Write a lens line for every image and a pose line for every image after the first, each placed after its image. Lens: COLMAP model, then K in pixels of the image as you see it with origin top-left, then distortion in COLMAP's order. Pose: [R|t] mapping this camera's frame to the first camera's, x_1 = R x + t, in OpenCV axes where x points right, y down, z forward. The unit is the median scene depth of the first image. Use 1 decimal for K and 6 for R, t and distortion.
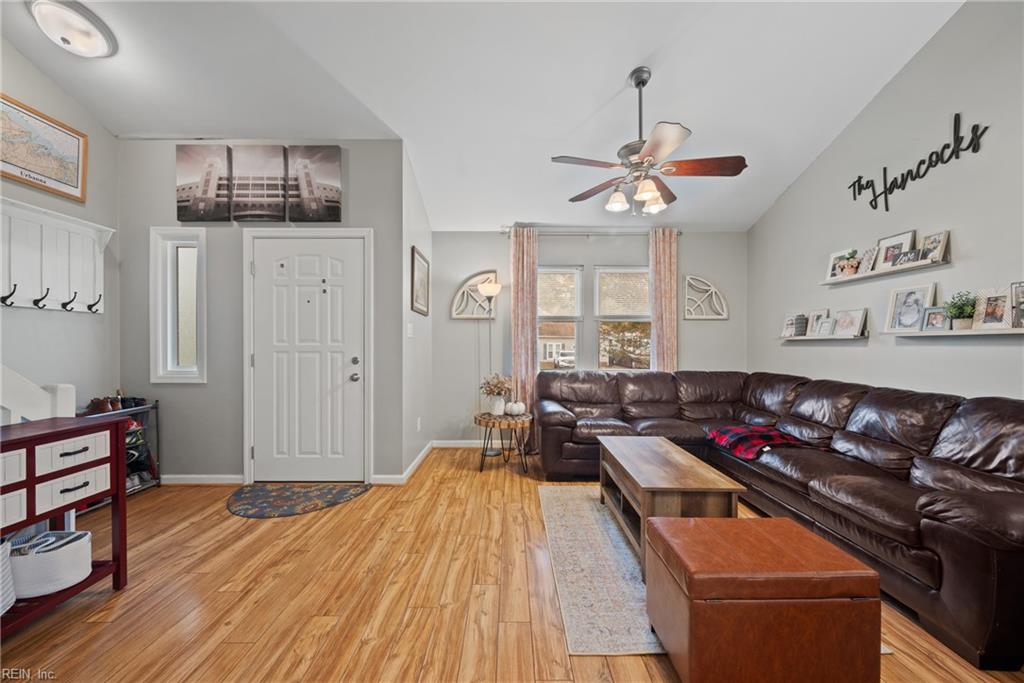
lens RADIAL K [[407.4, 0, 511.3], [0, 407.4, 346.0], [0, 0, 1]] dist [-0.002296, -0.000618]
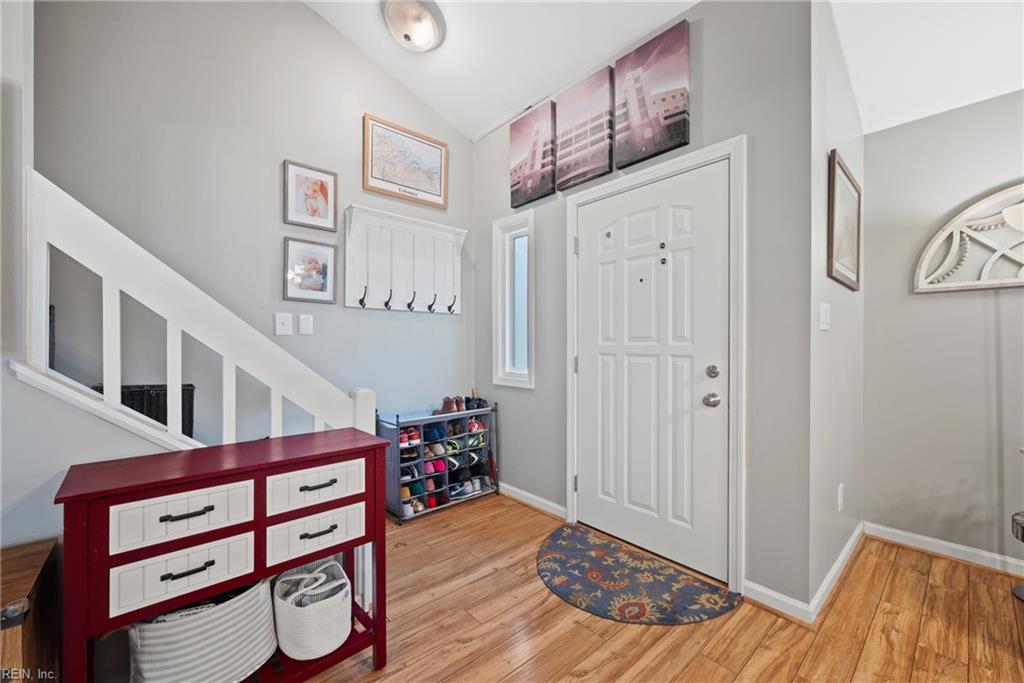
lens RADIAL K [[407.4, 0, 511.2], [0, 407.4, 345.0], [0, 0, 1]] dist [-0.002296, -0.000618]
pose [[0.662764, 0.002231, -0.748825, -0.137696], [-0.002744, 0.999996, 0.000551, -0.001941], [0.748823, 0.001690, 0.662768, 0.397161]]
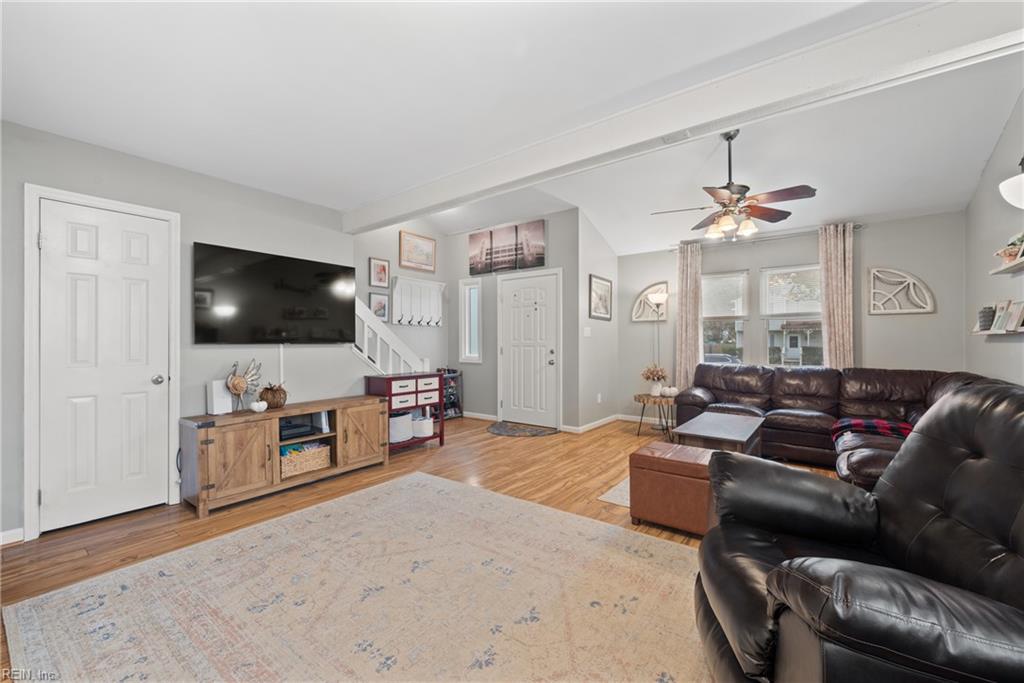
lens RADIAL K [[407.4, 0, 502.3], [0, 407.4, 341.2], [0, 0, 1]] dist [-0.002296, -0.000618]
pose [[0.785567, -0.003045, -0.618769, 0.452268], [-0.000786, 0.999982, -0.005918, 0.004341], [0.618776, 0.005136, 0.785551, -0.374058]]
